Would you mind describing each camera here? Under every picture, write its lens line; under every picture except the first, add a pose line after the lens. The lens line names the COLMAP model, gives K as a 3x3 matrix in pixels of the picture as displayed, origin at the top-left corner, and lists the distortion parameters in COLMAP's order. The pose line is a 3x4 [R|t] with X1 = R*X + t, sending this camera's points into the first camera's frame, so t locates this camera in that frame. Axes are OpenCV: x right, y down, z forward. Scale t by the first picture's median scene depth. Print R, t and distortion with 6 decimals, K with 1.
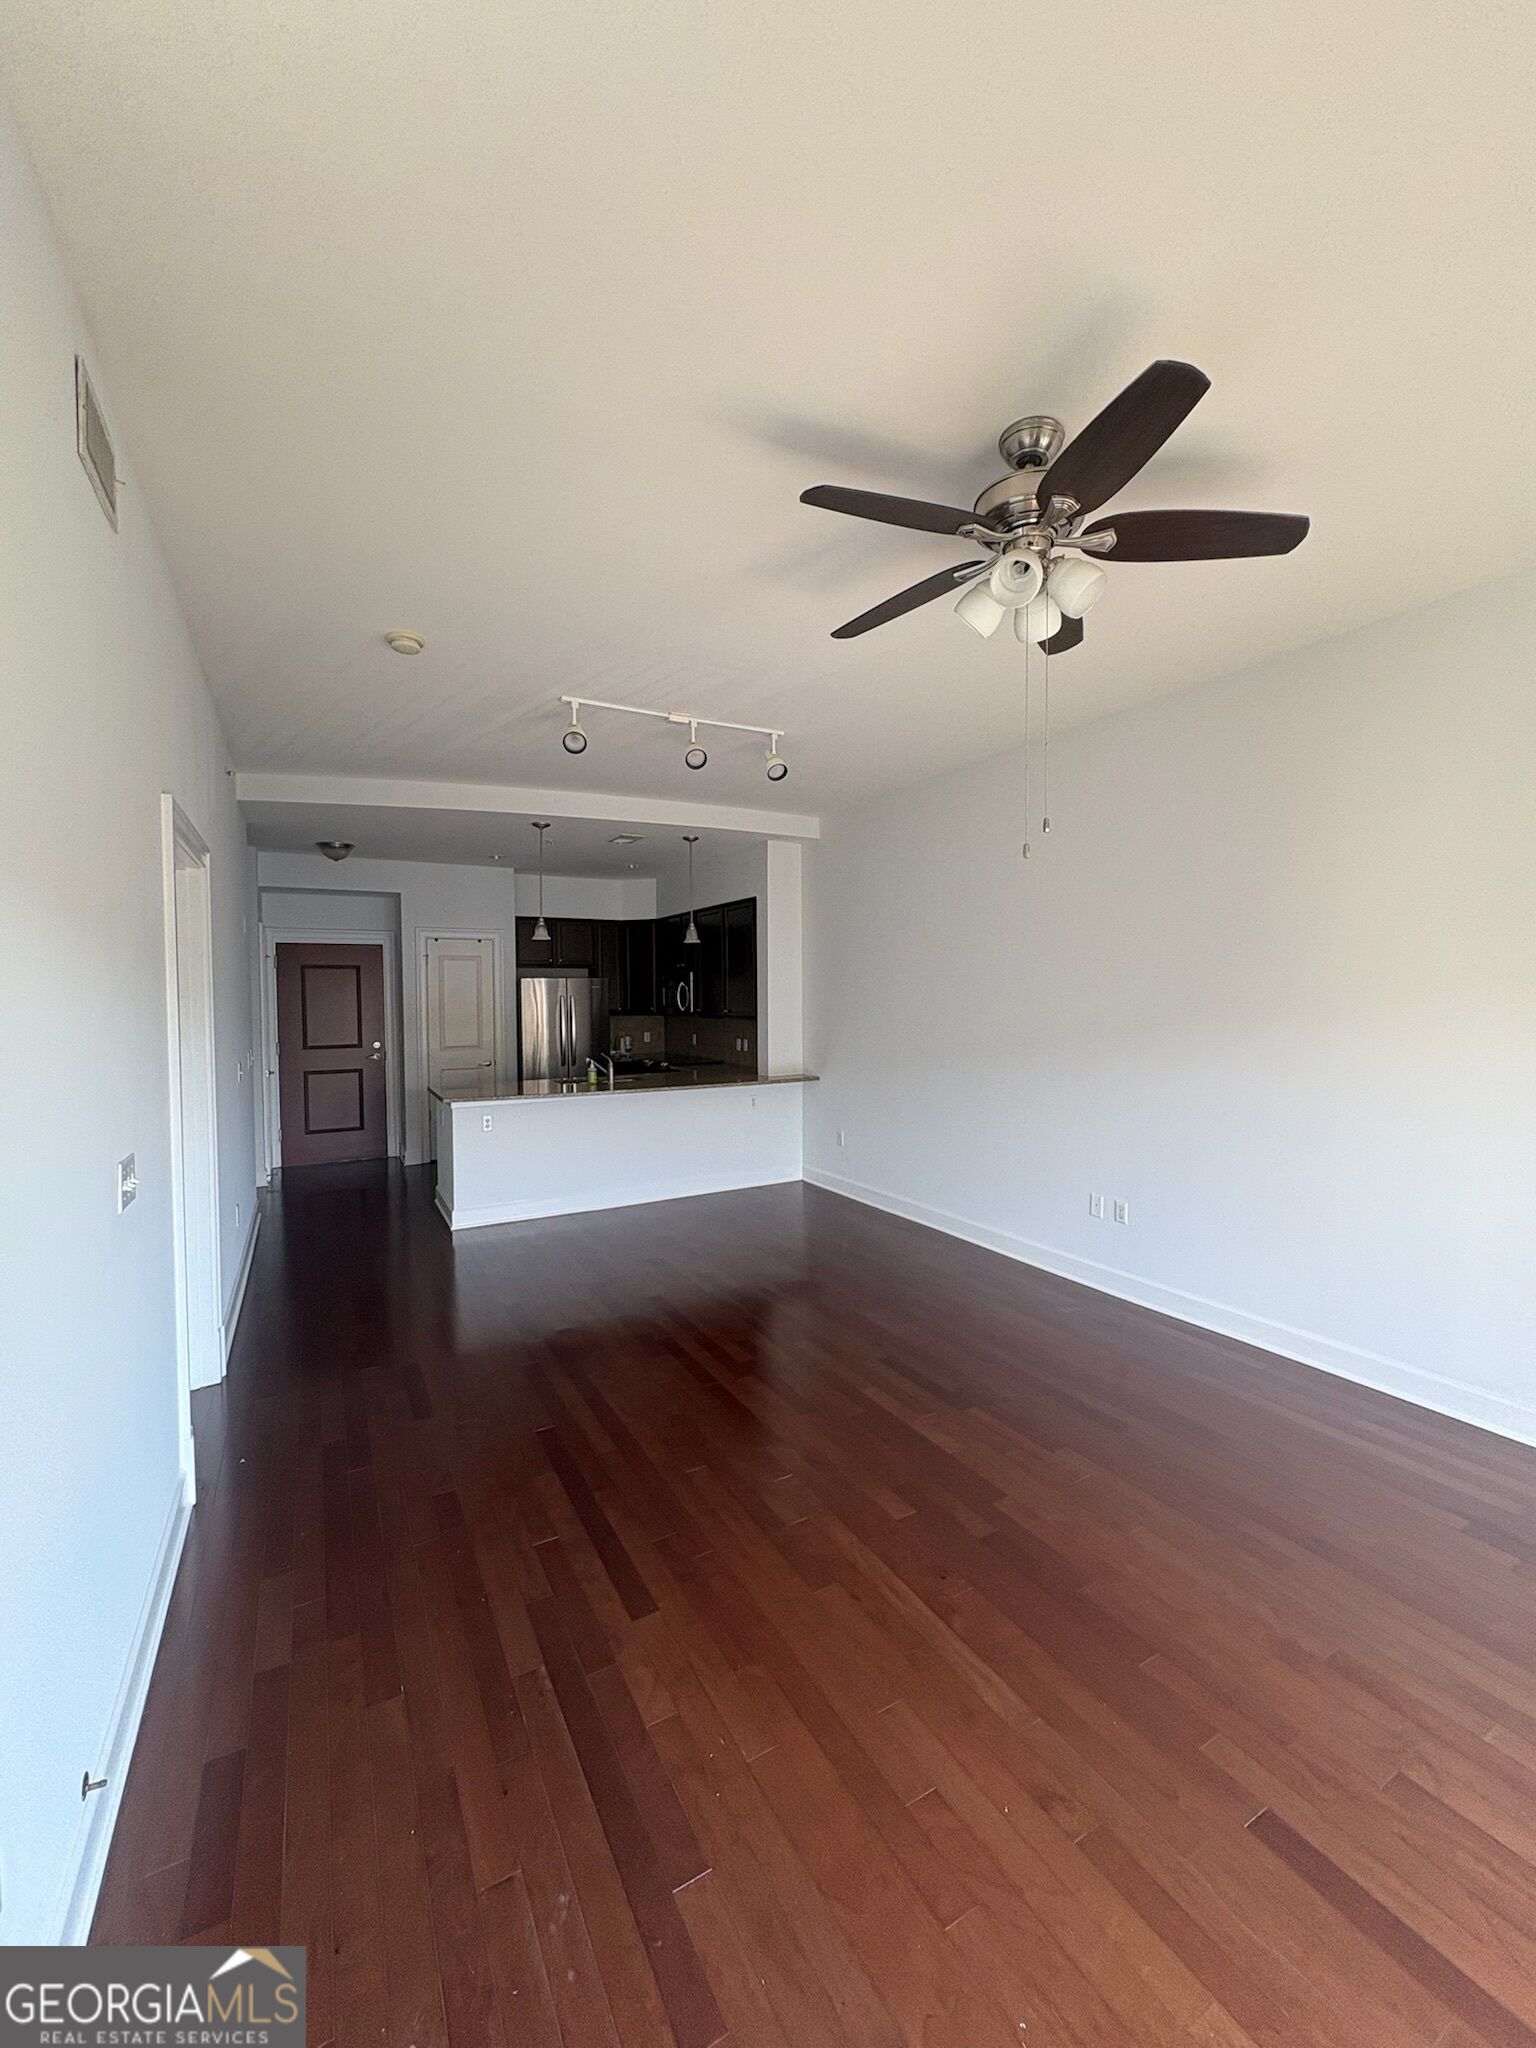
lens RADIAL K [[821.9, 0, 768.0], [0, 821.9, 1024.0], [0, 0, 1]] dist [0.001246, 0.000241]
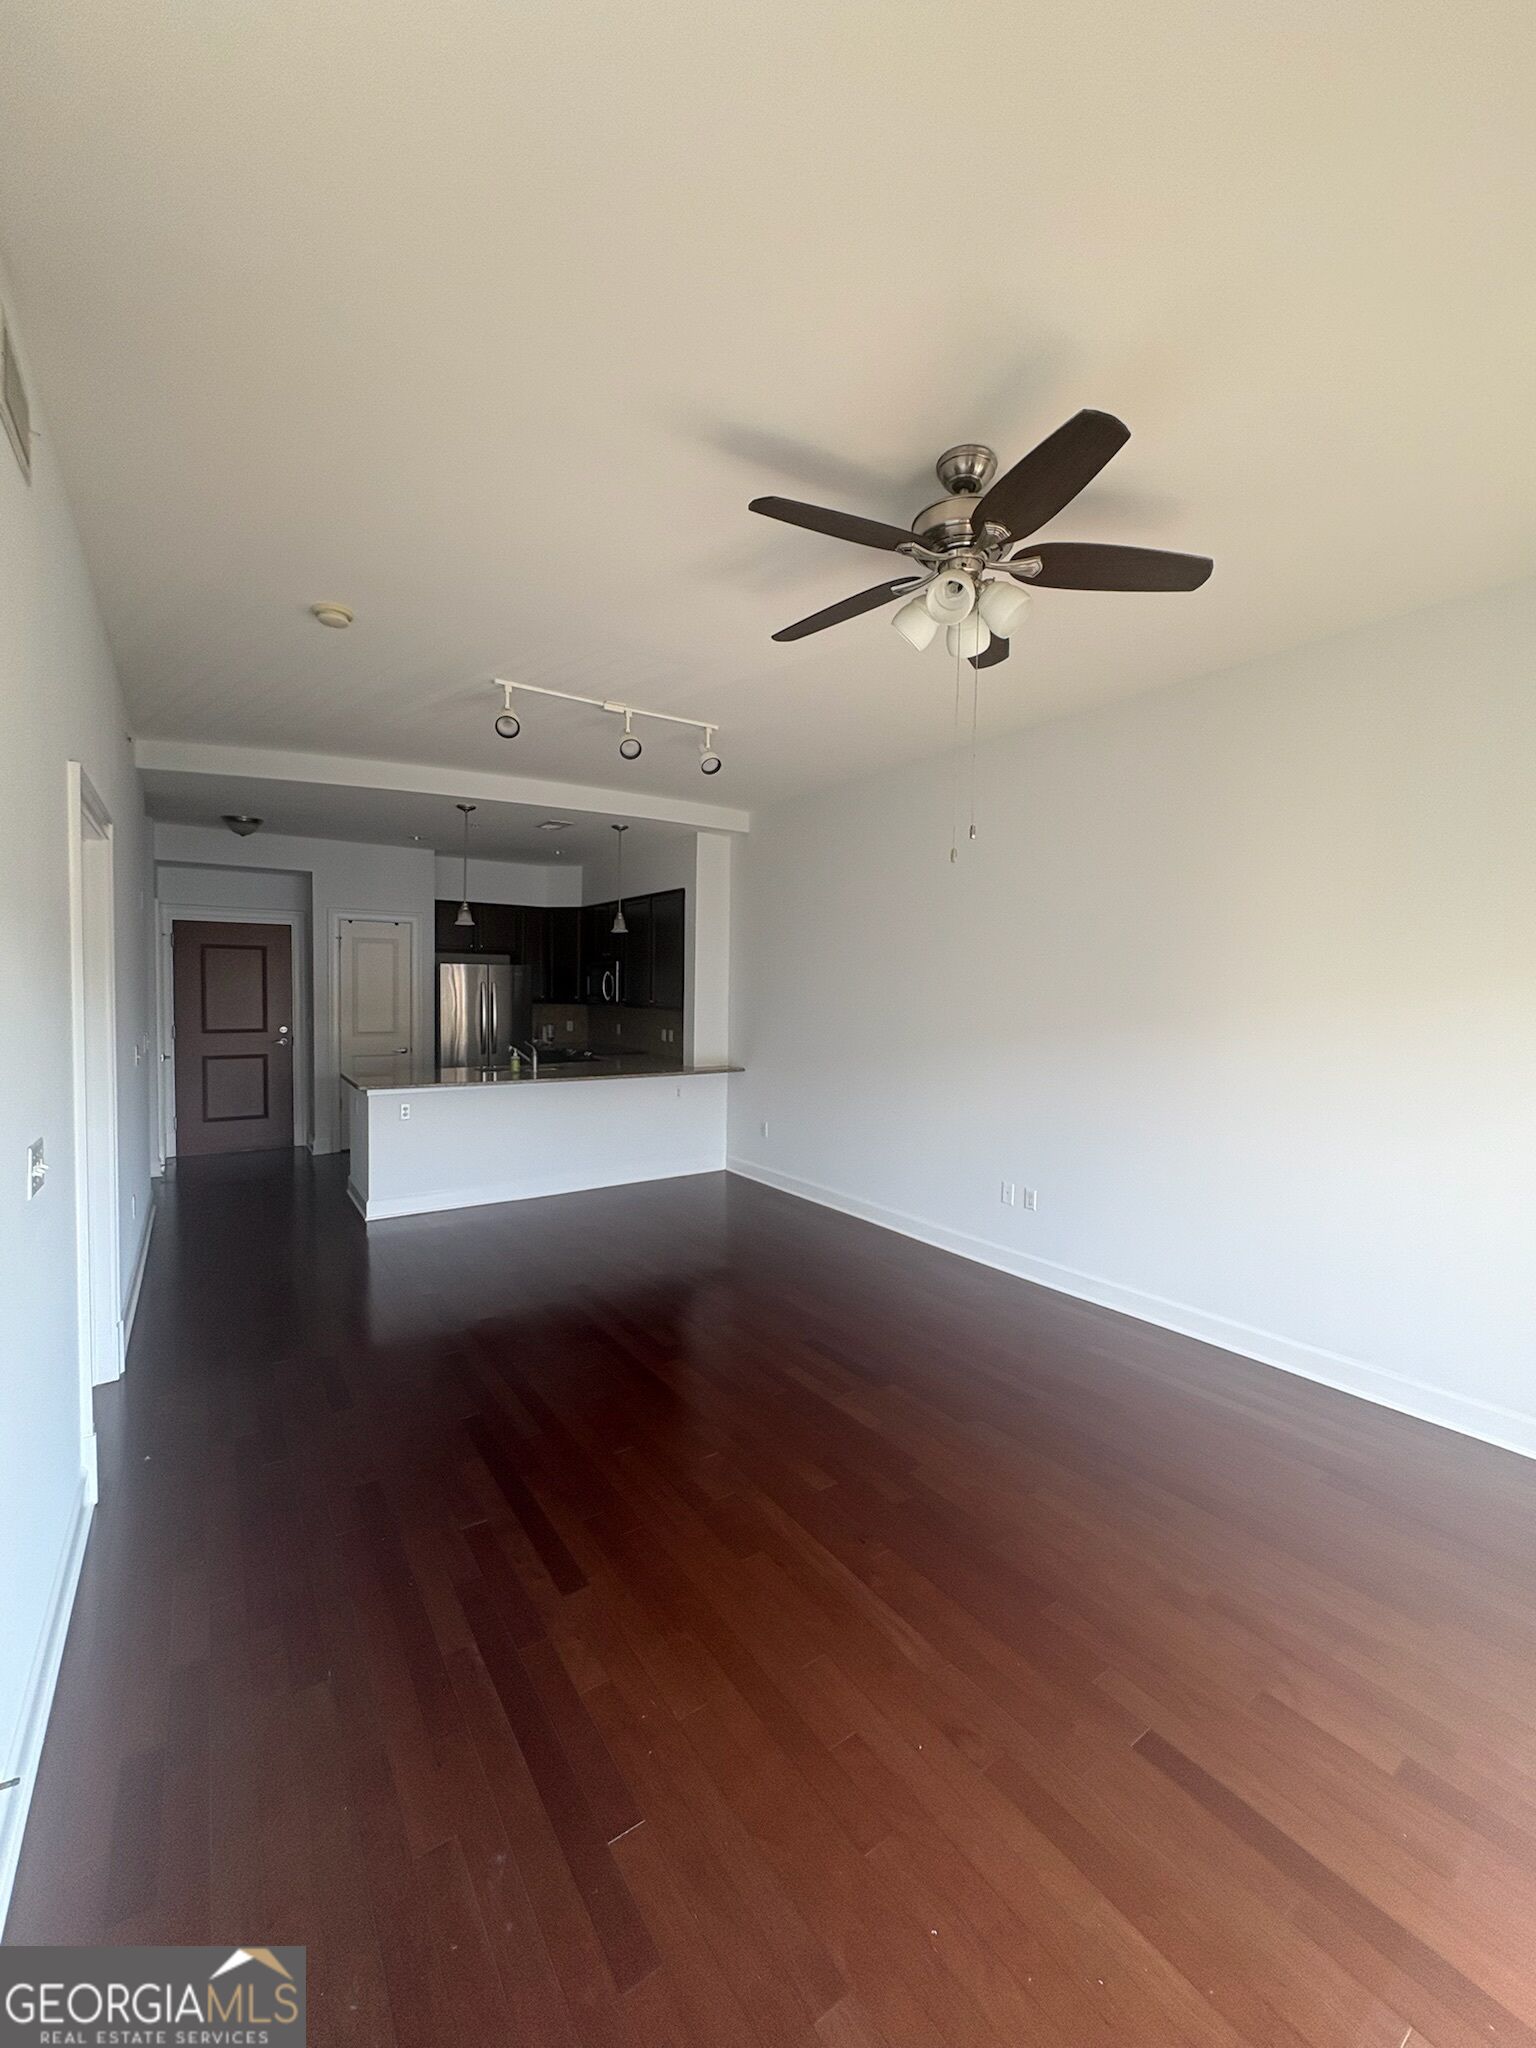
lens RADIAL K [[821.9, 0, 768.0], [0, 821.9, 1024.0], [0, 0, 1]] dist [0.001246, 0.000241]
pose [[0.995292, 0.016873, 0.095445, -0.010814], [-0.017815, 0.999801, 0.009030, 0.000626], [-0.095274, -0.010688, 0.995394, -0.016892]]
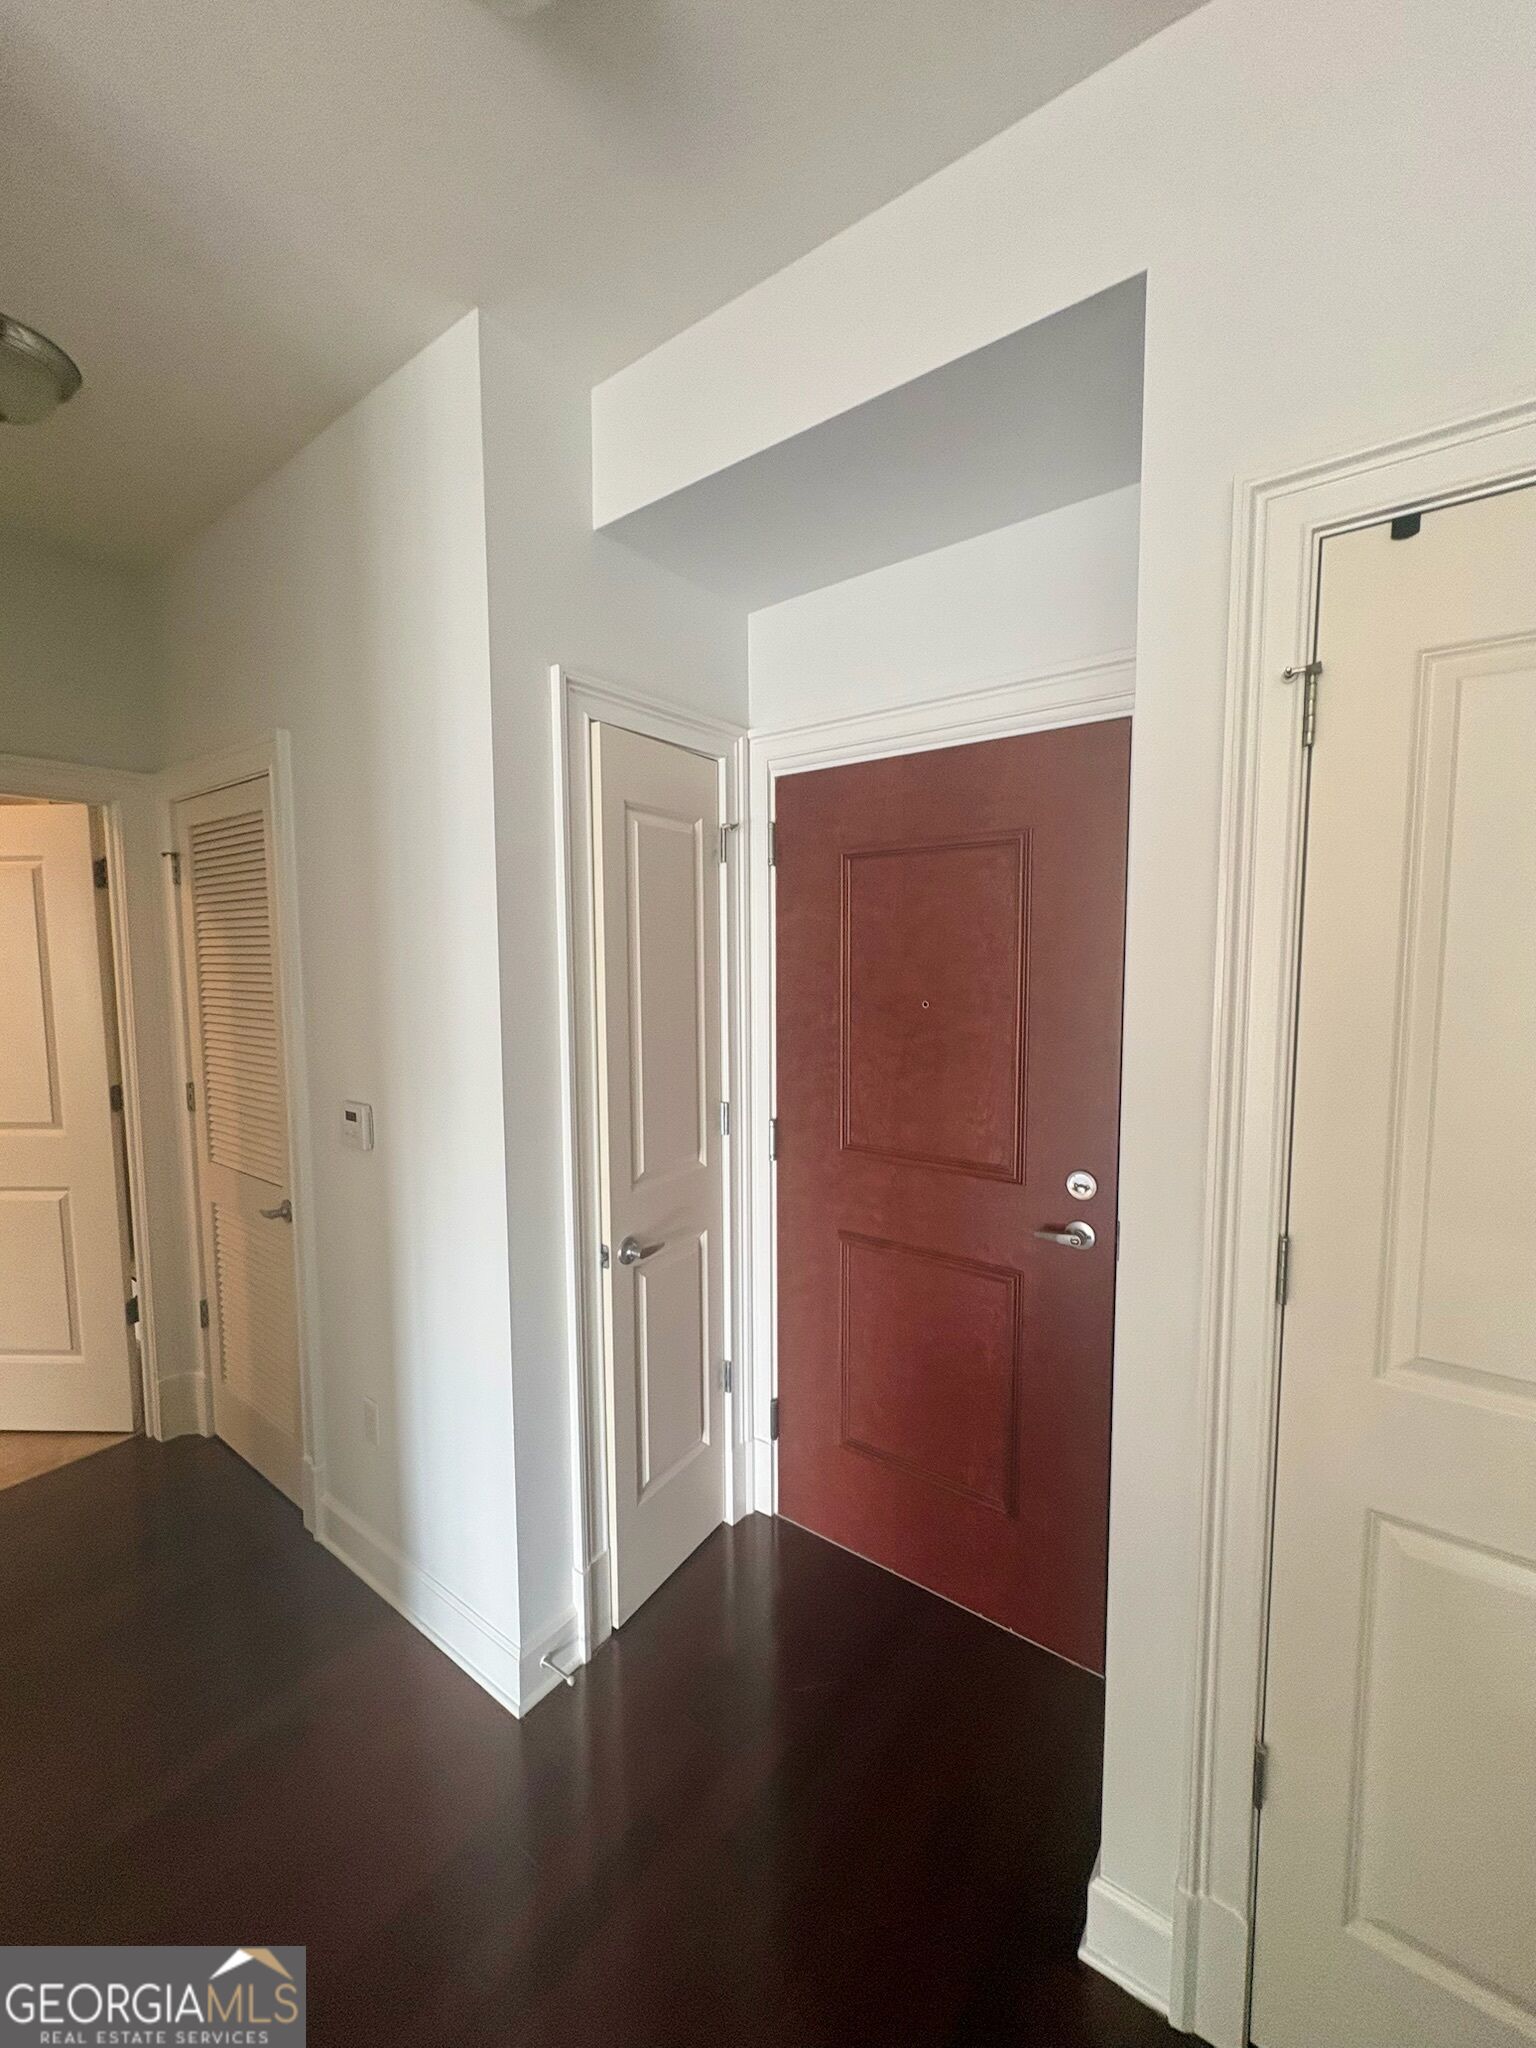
lens RADIAL K [[821.9, 0, 768.0], [0, 821.9, 1024.0], [0, 0, 1]] dist [0.001246, 0.000241]
pose [[0.407838, 0.080844, -0.909468, -0.652523], [-0.028696, 0.996715, 0.075731, -0.067697], [0.912603, -0.004788, 0.408818, 1.740239]]
